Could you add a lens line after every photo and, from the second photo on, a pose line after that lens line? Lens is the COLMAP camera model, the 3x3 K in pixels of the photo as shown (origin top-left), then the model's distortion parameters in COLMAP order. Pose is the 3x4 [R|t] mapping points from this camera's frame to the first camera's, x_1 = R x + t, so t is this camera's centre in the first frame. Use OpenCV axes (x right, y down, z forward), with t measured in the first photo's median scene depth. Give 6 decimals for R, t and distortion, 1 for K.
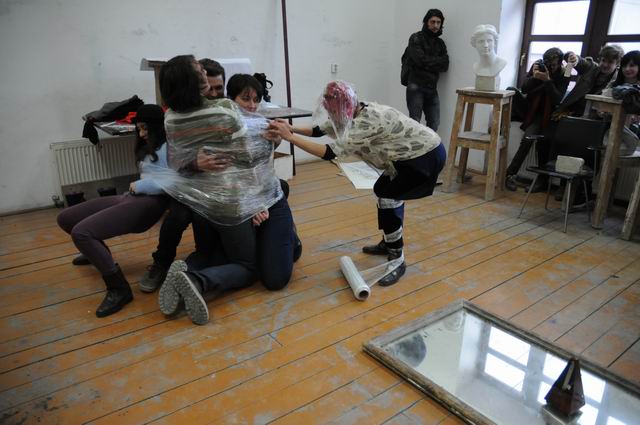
lens RADIAL K [[488.4, 0, 323.2], [0, 488.4, 226.3], [0, 0, 1]] dist [-0.120904, 0.073613]
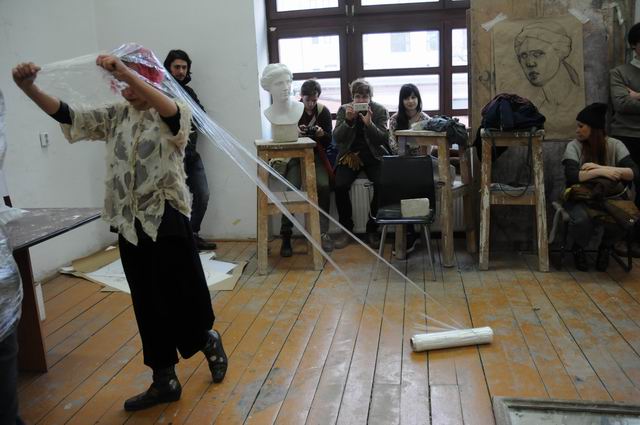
lens RADIAL K [[559.4, 0, 316.6], [0, 559.4, 211.7], [0, 0, 1]] dist [-0.080208, 0.052499]
pose [[0.741283, -0.188887, 0.644066, -0.287434], [0.289194, 0.955828, -0.052528, -0.112654], [-0.605694, 0.225198, 0.763165, 0.284035]]
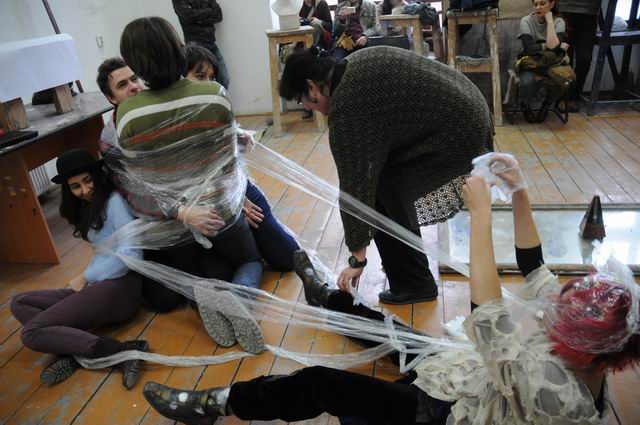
lens RADIAL K [[488.4, 0, 318.6], [0, 488.4, 213.2], [0, 0, 1]] dist [-0.120904, 0.073613]
pose [[0.754376, -0.354579, 0.552441, -0.349553], [0.332046, 0.932079, 0.144825, -0.051527], [-0.566271, 0.074184, 0.820874, 0.166199]]
